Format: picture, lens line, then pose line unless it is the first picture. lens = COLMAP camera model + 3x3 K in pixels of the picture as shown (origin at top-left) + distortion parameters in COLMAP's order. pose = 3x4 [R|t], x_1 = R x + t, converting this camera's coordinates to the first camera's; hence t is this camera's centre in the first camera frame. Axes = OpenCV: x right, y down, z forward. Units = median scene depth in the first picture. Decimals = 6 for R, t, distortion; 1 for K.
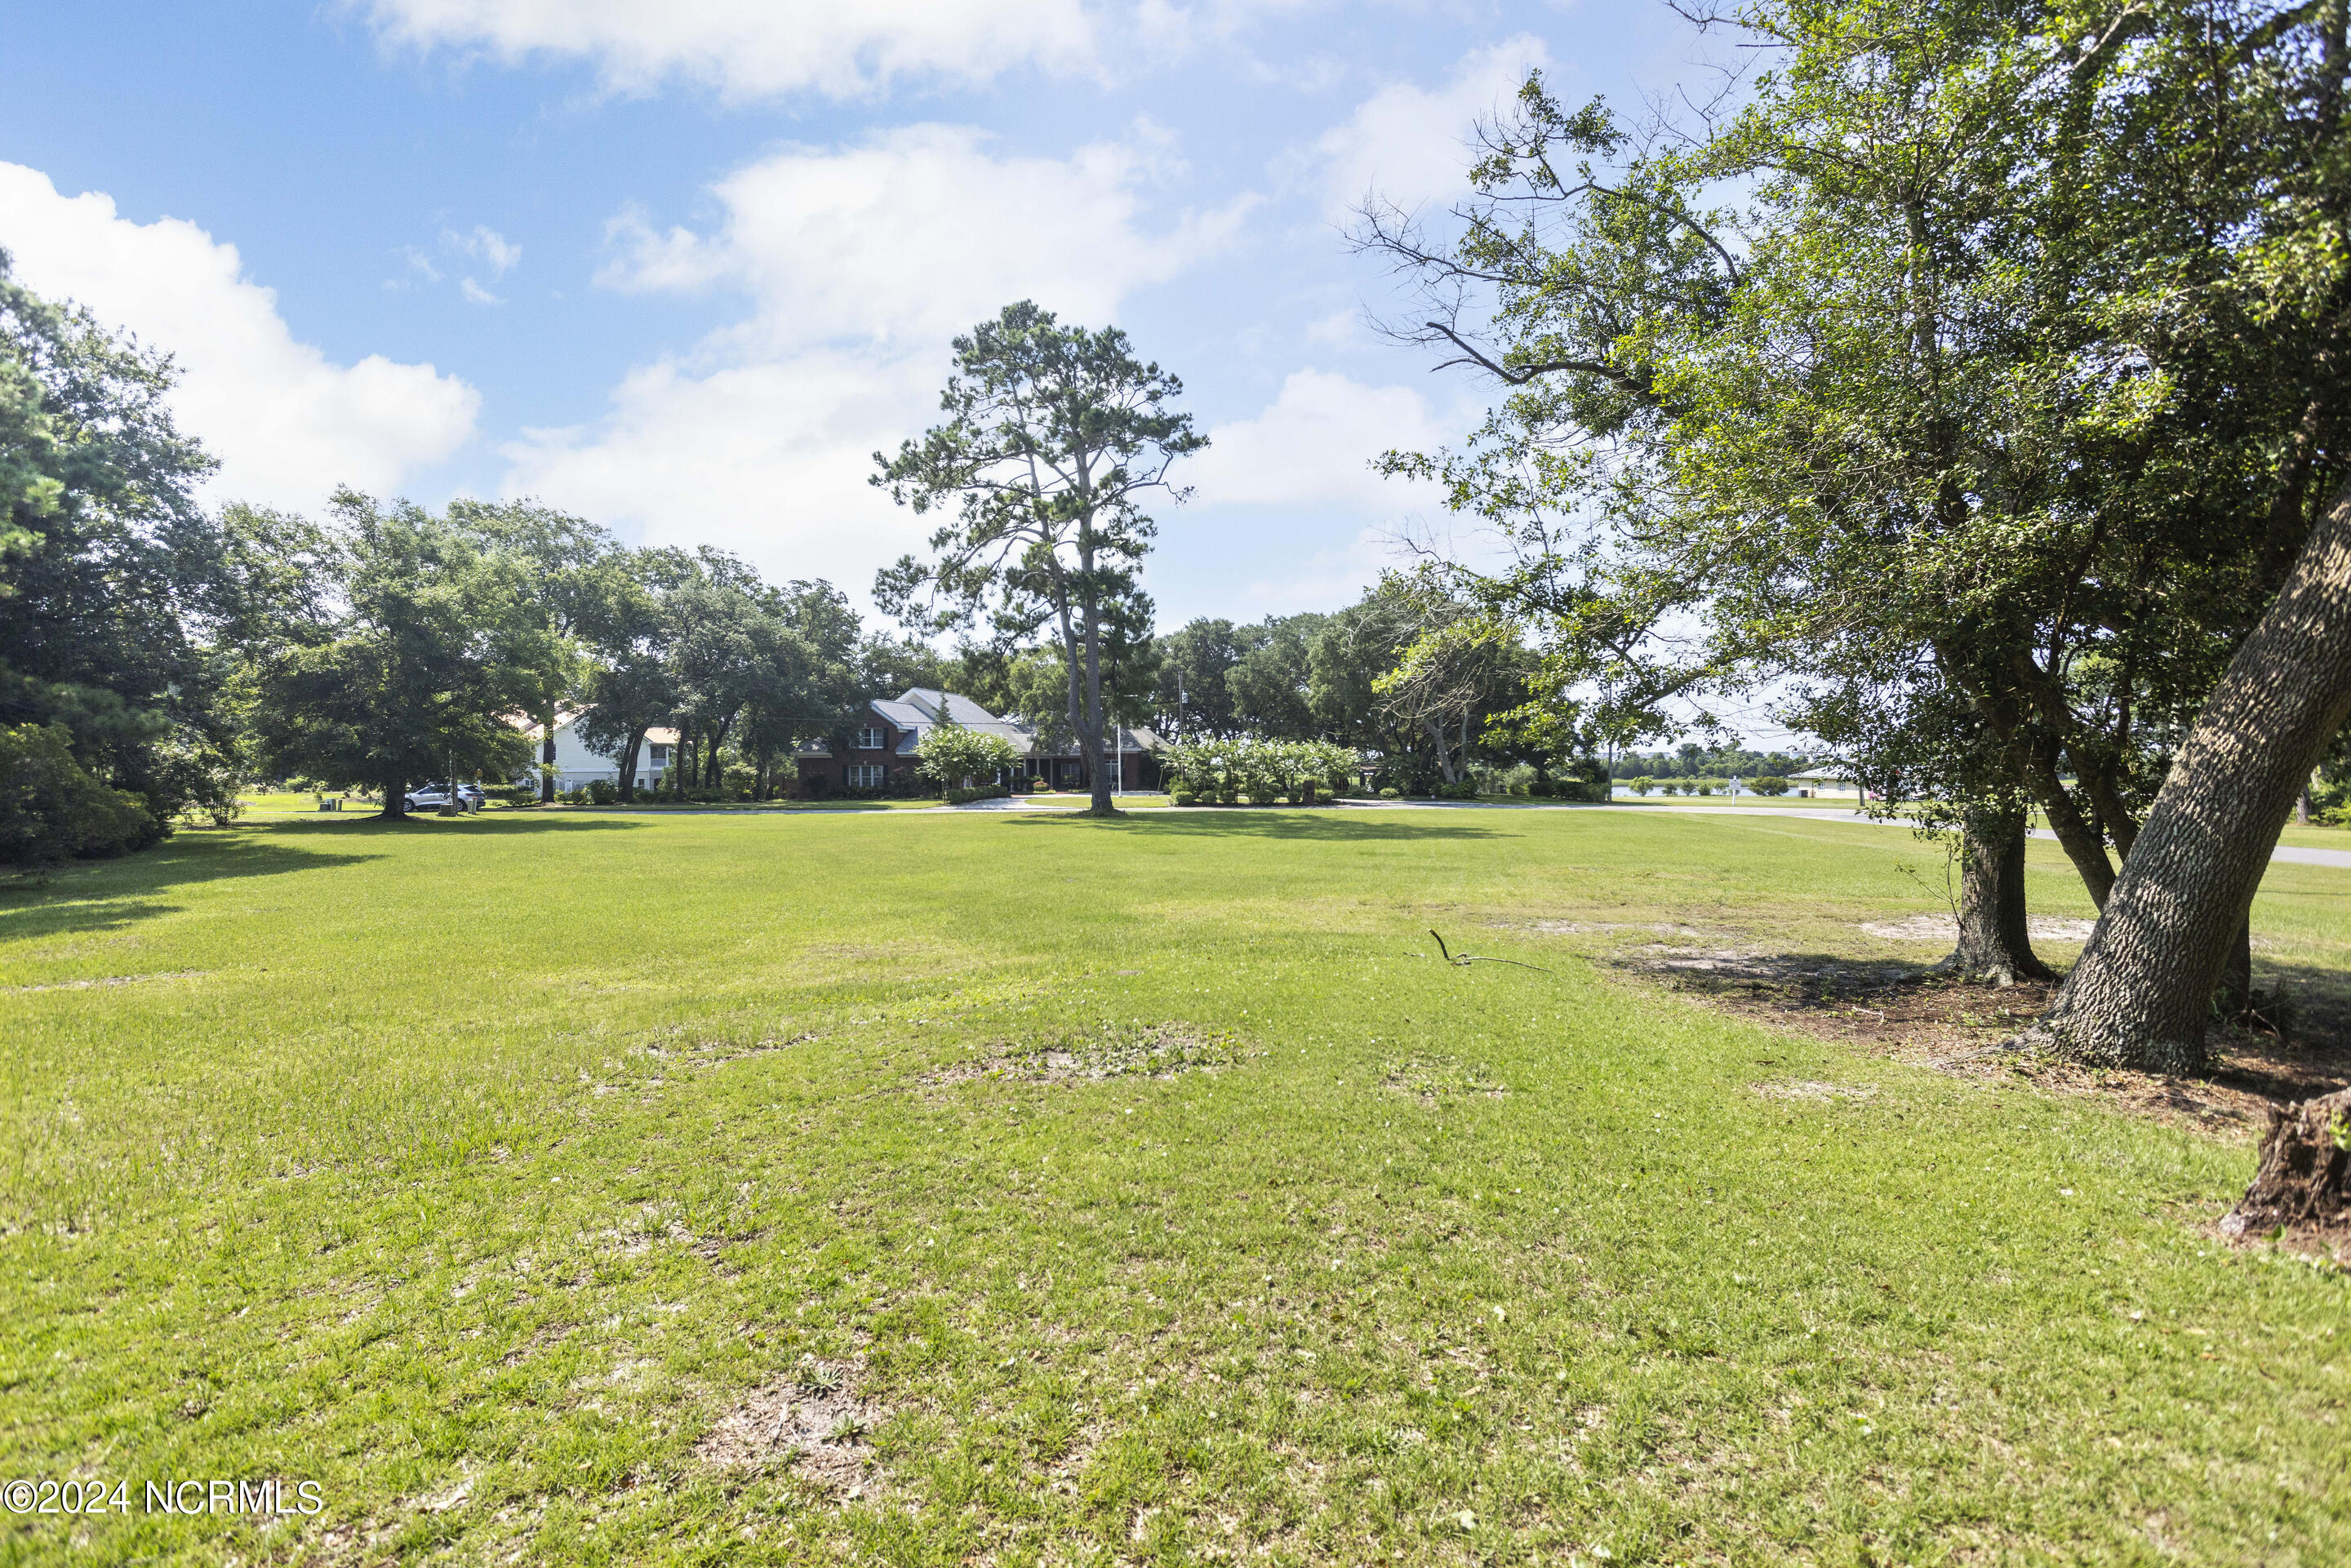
lens RADIAL K [[1216.9, 0, 1152.5], [0, 1216.9, 778.3], [0, 0, 1]] dist [-0.003307, -0.000615]
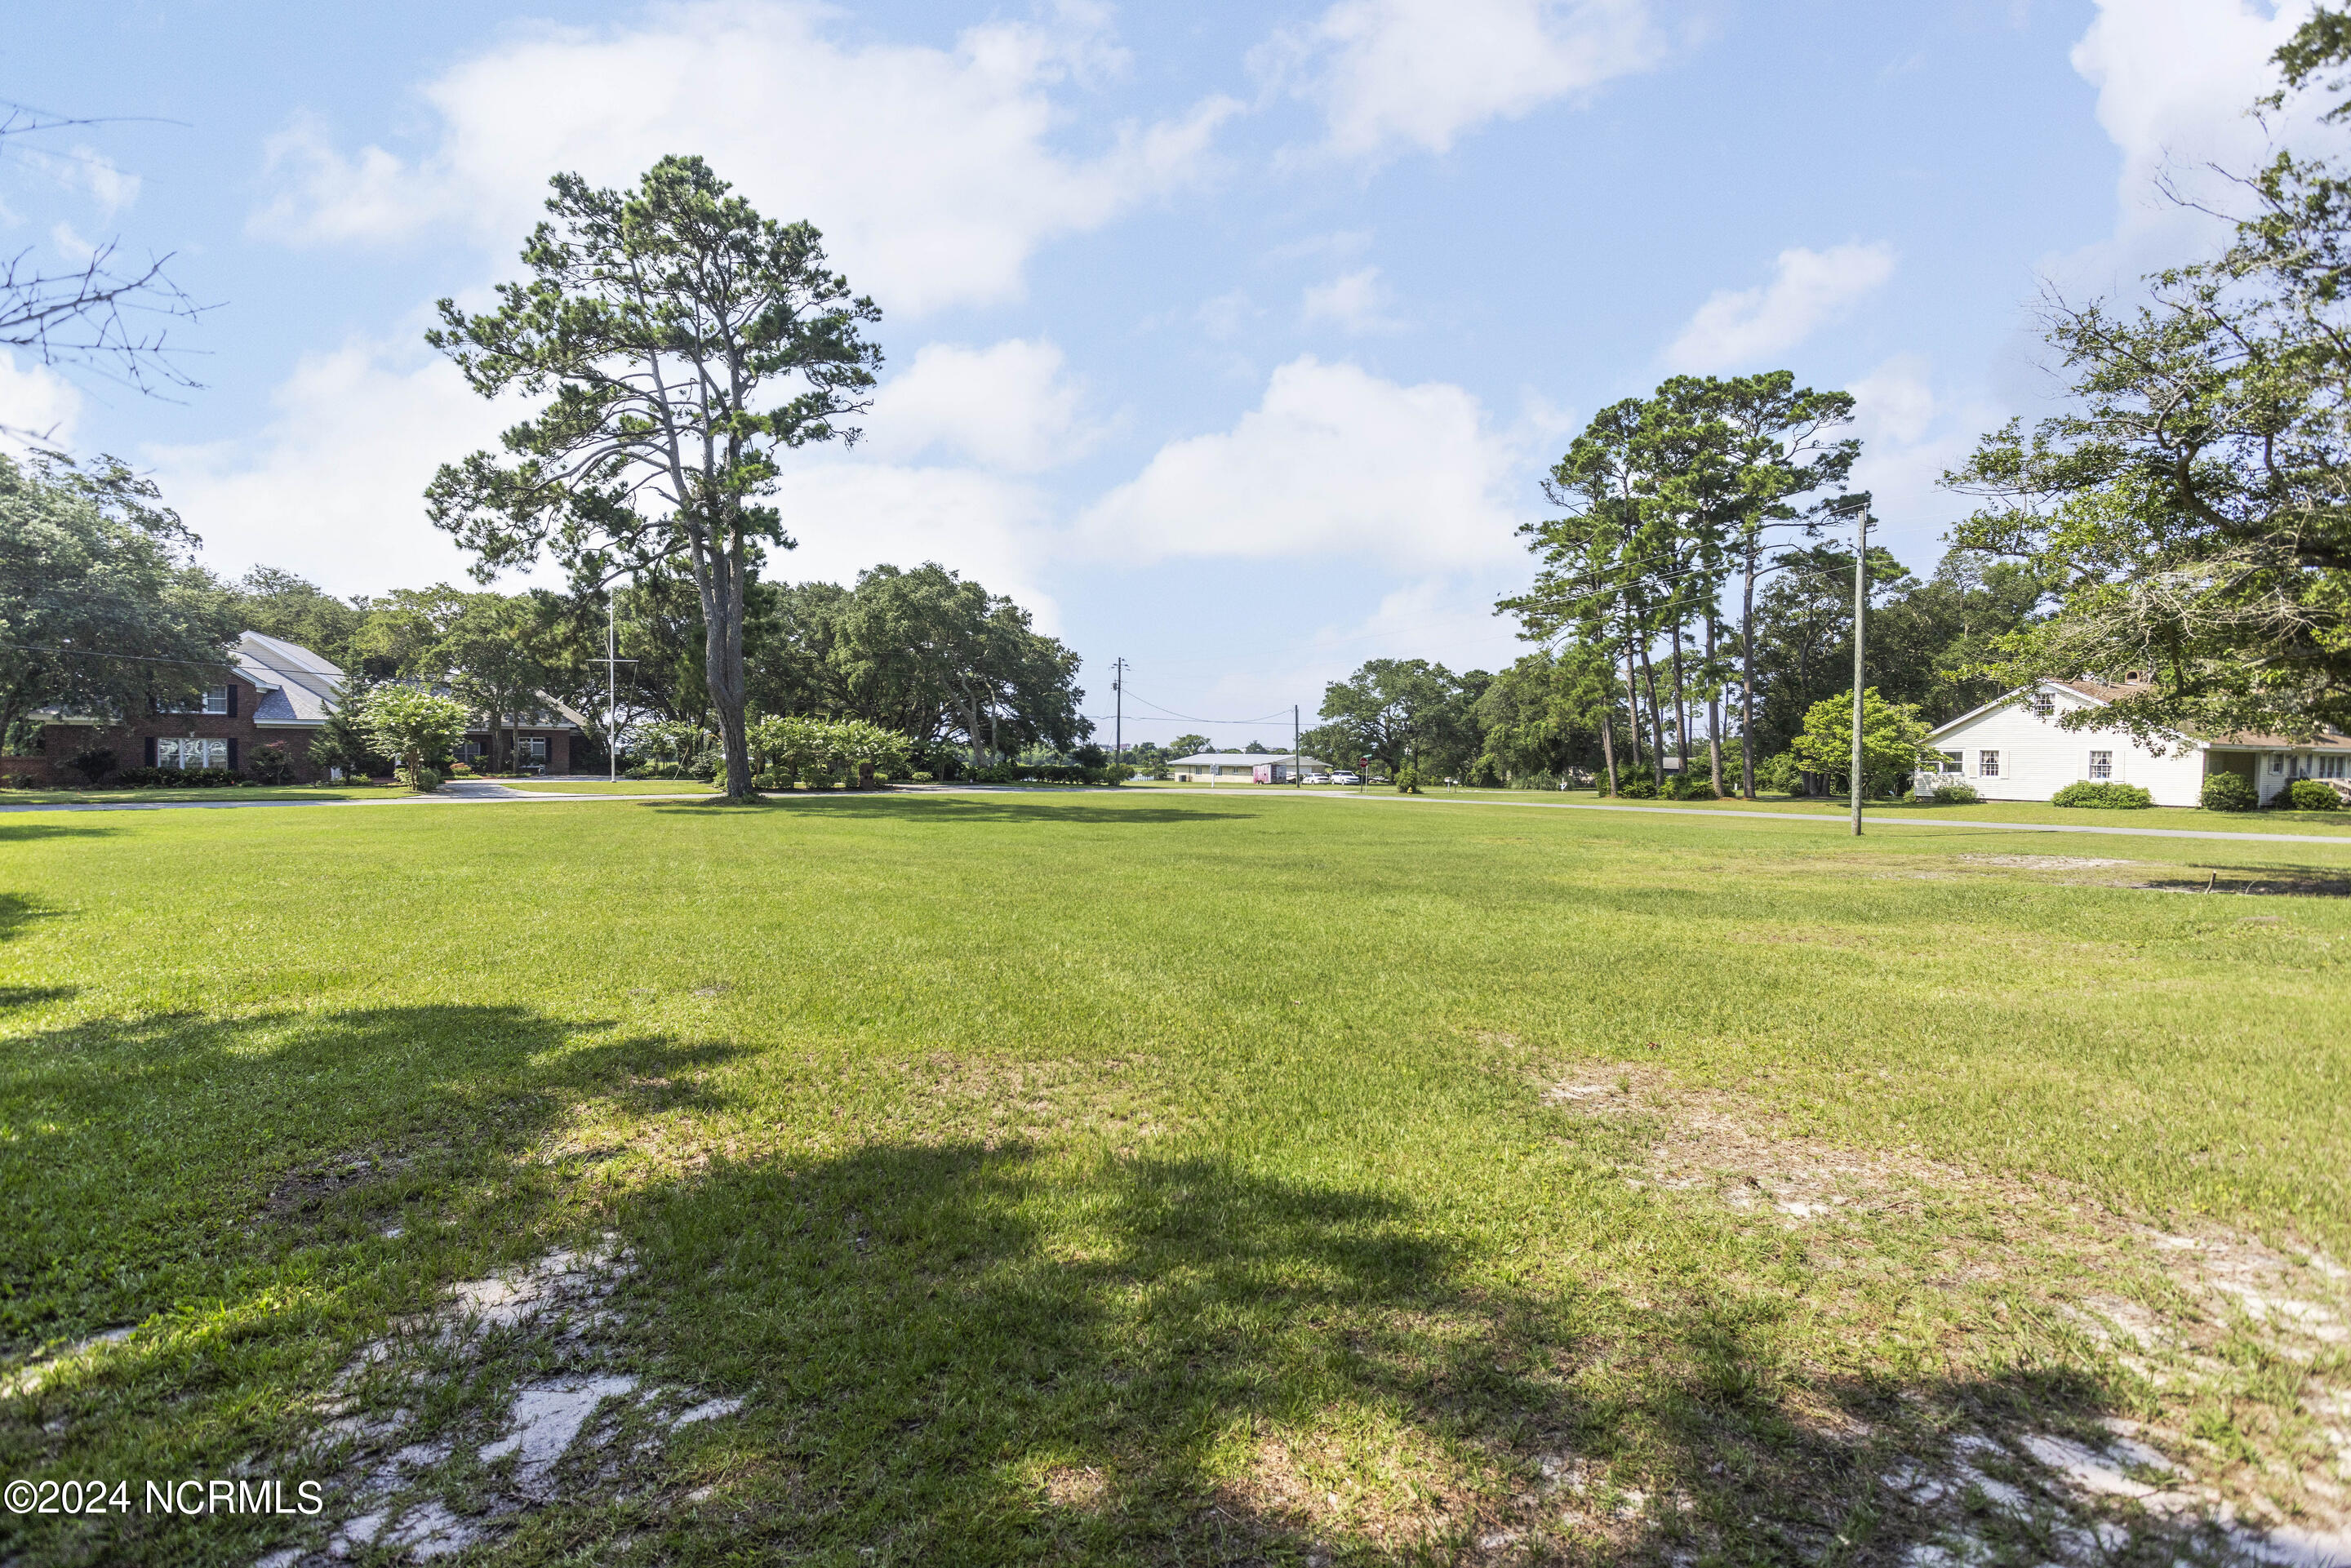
lens RADIAL K [[1110.4, 0, 1142.1], [0, 1110.4, 770.0], [0, 0, 1]] dist [-0.001599, -0.000092]
pose [[0.808096, 0.006342, 0.589016, -0.266874], [-0.010377, 0.999940, 0.003470, 0.001757], [-0.588959, -0.008916, 0.808114, 0.220265]]
